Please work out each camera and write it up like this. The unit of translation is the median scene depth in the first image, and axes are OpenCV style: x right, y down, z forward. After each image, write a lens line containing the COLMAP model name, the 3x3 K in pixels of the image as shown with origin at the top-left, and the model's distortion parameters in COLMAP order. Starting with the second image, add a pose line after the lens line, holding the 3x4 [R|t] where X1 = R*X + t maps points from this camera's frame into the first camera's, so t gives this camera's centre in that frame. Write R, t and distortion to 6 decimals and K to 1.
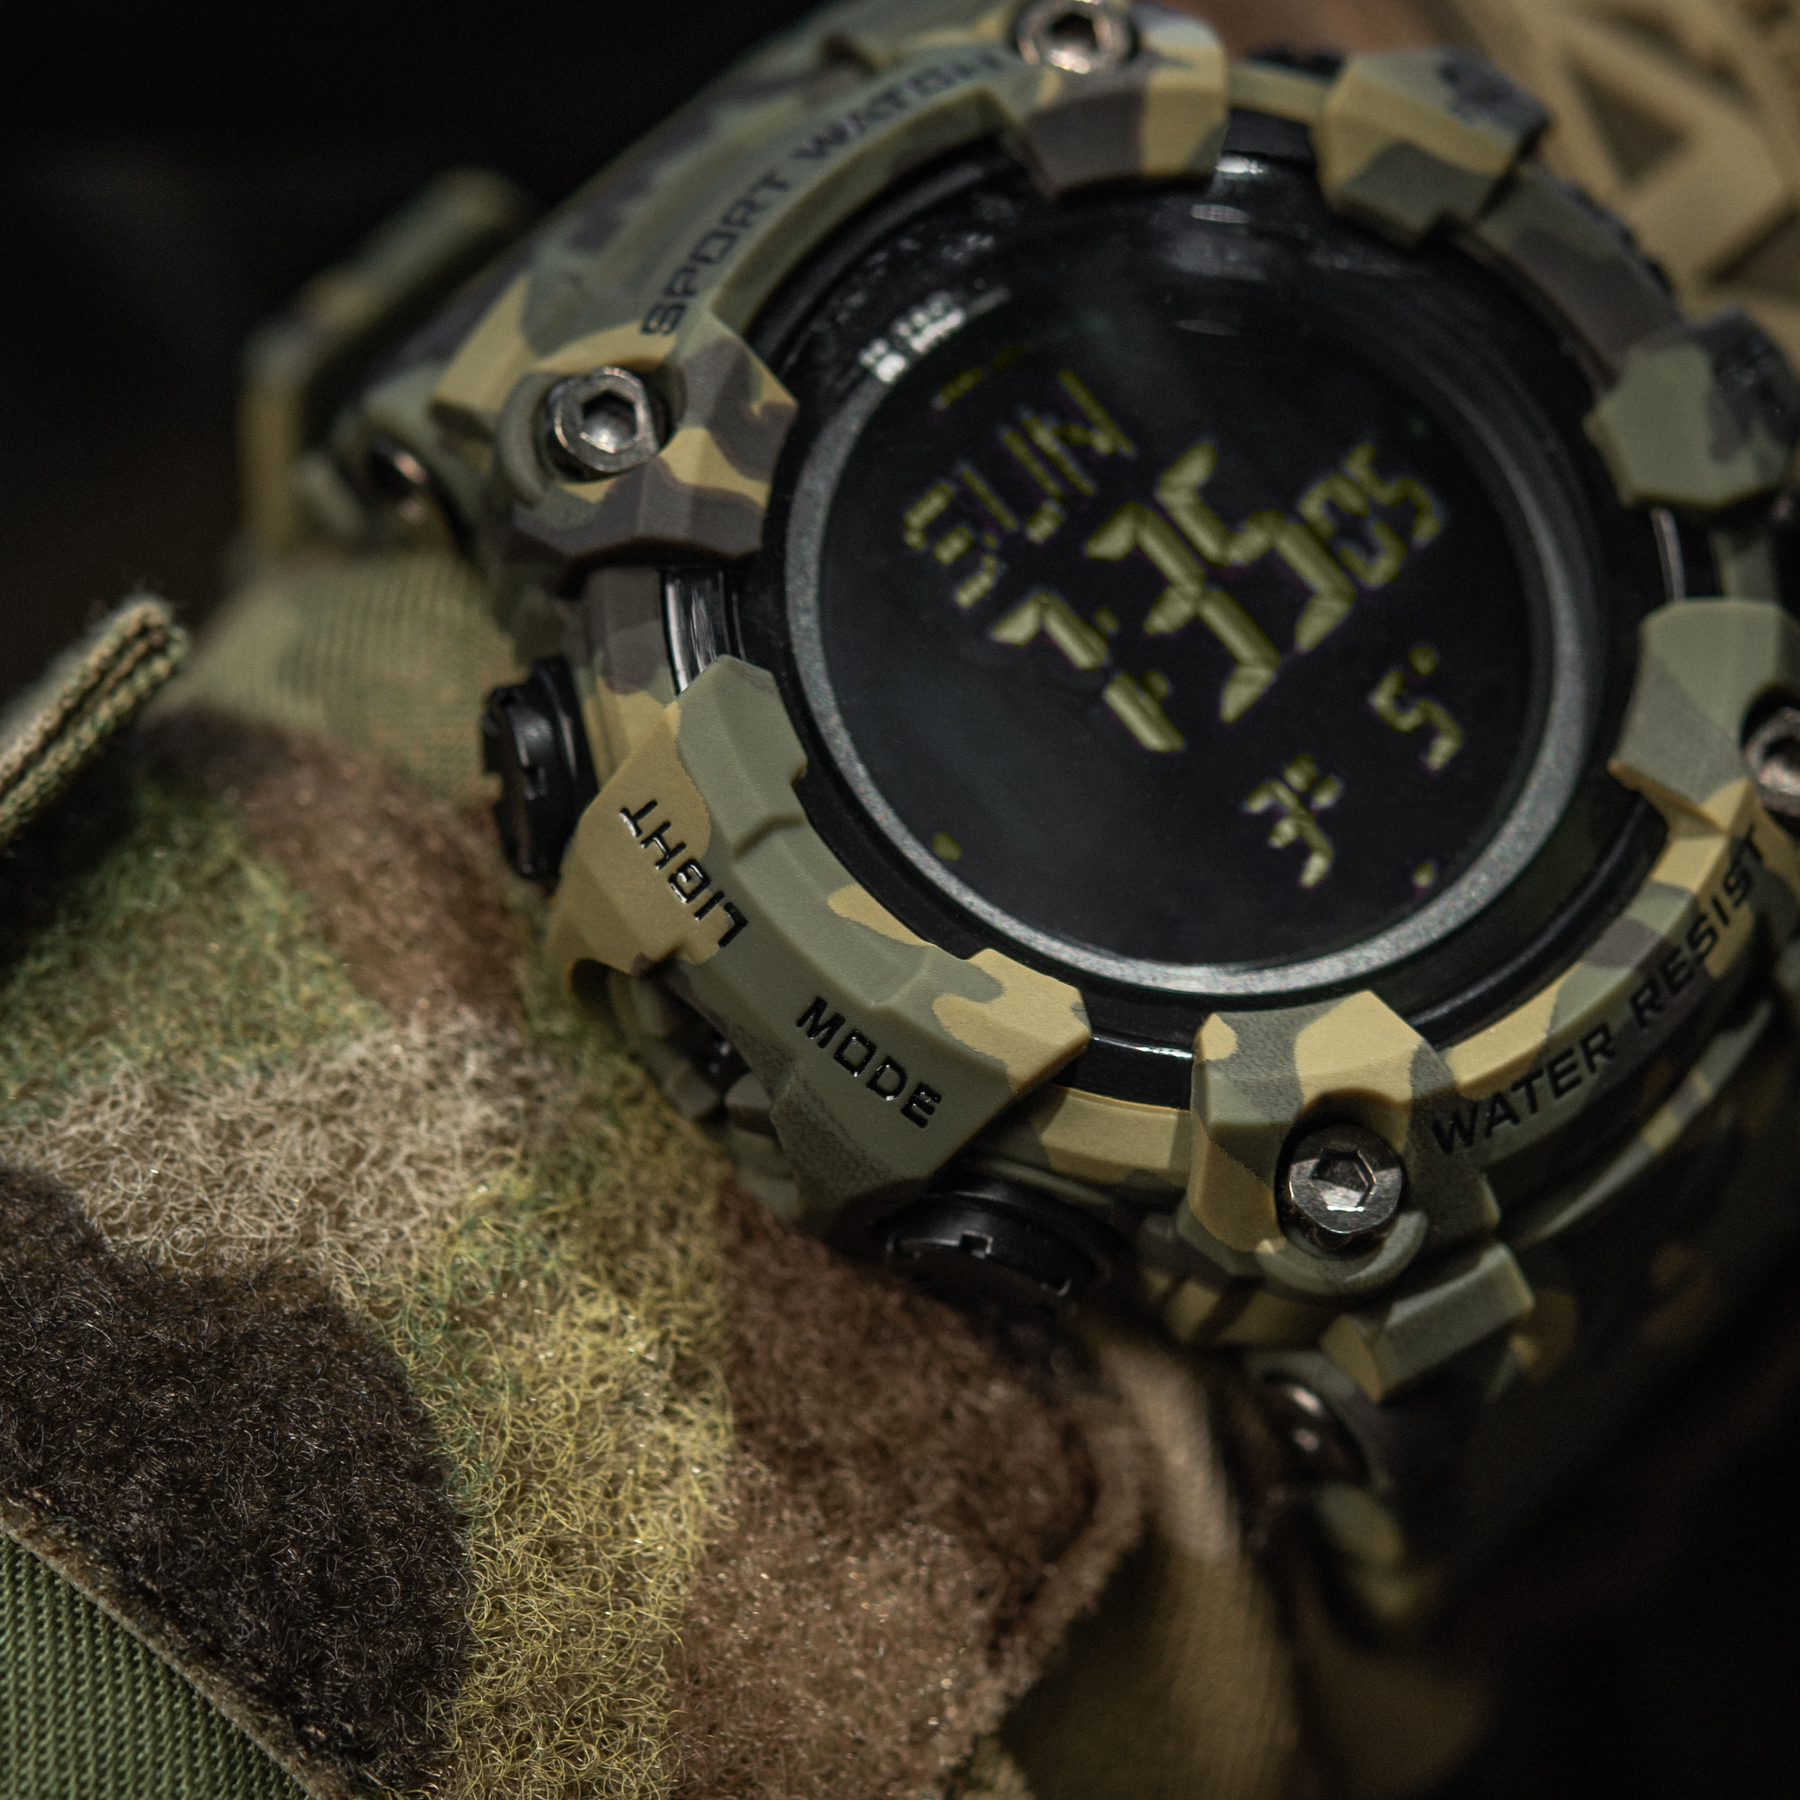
lens RADIAL K [[6029.9, 0, 900.0], [0, 6029.9, 900.0], [0, 0, 1]] dist [-0.124972, 2.259640]
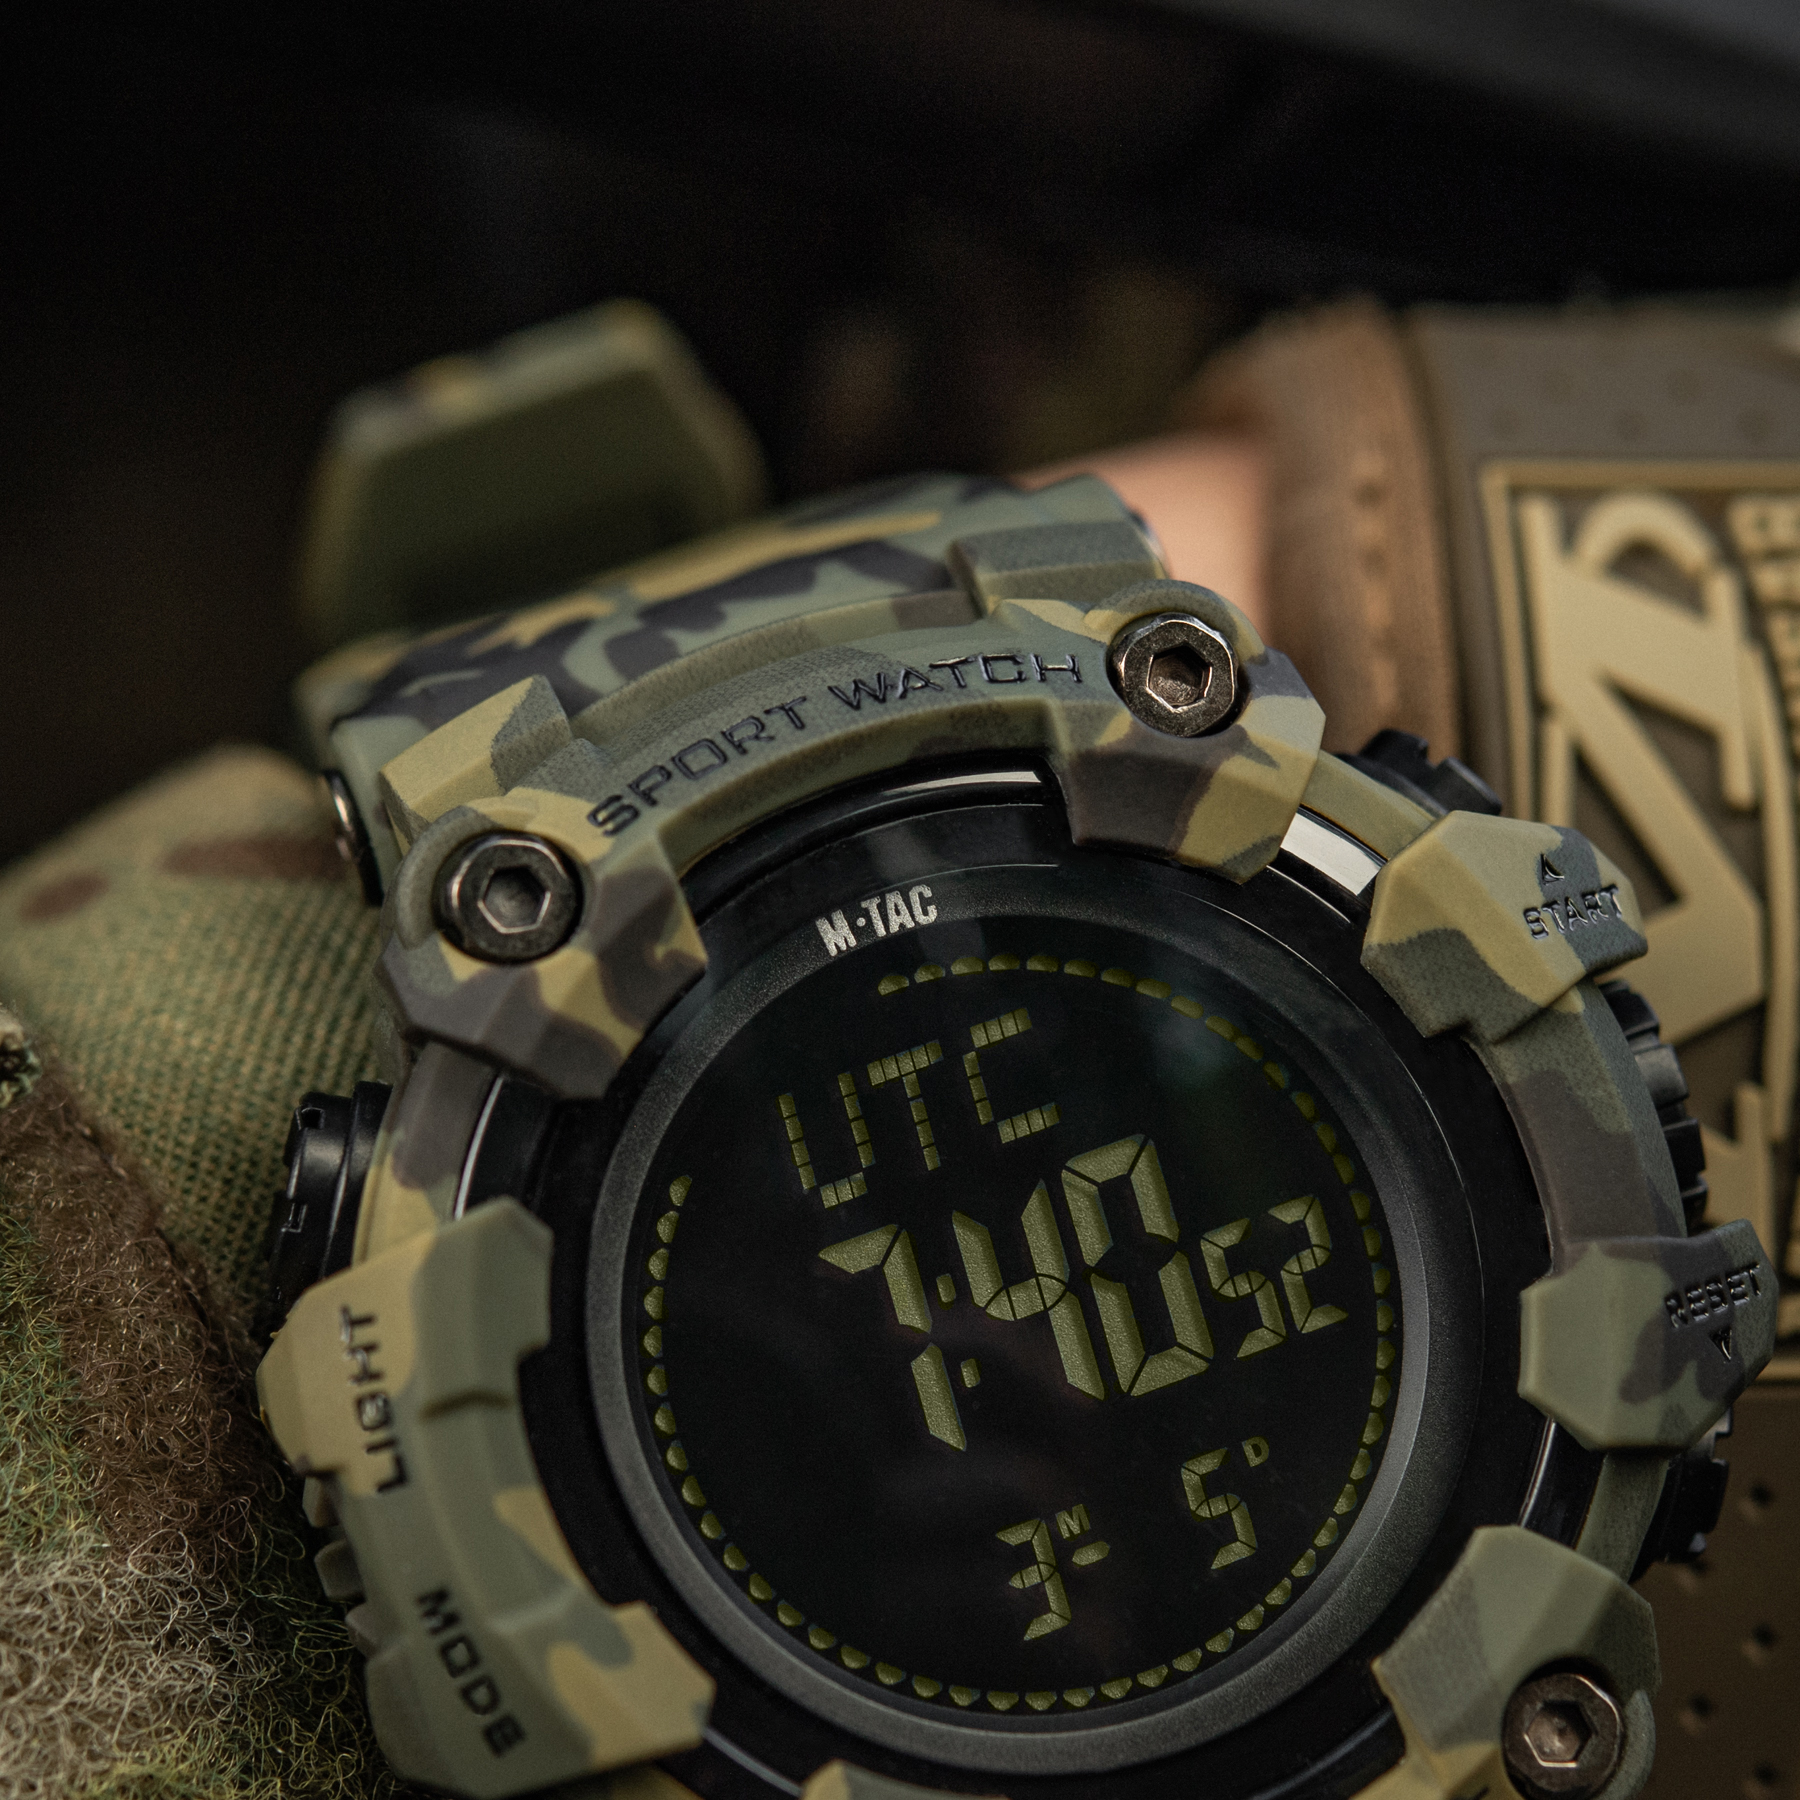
lens RADIAL K [[6029.9, 0, 900.0], [0, 6029.9, 900.0], [0, 0, 1]] dist [-0.124972, 2.259640]
pose [[0.912872, 0.396529, -0.097104, 0.095842], [-0.383994, 0.914760, 0.125552, -0.218005], [0.138612, -0.077326, 0.987323, 0.095737]]
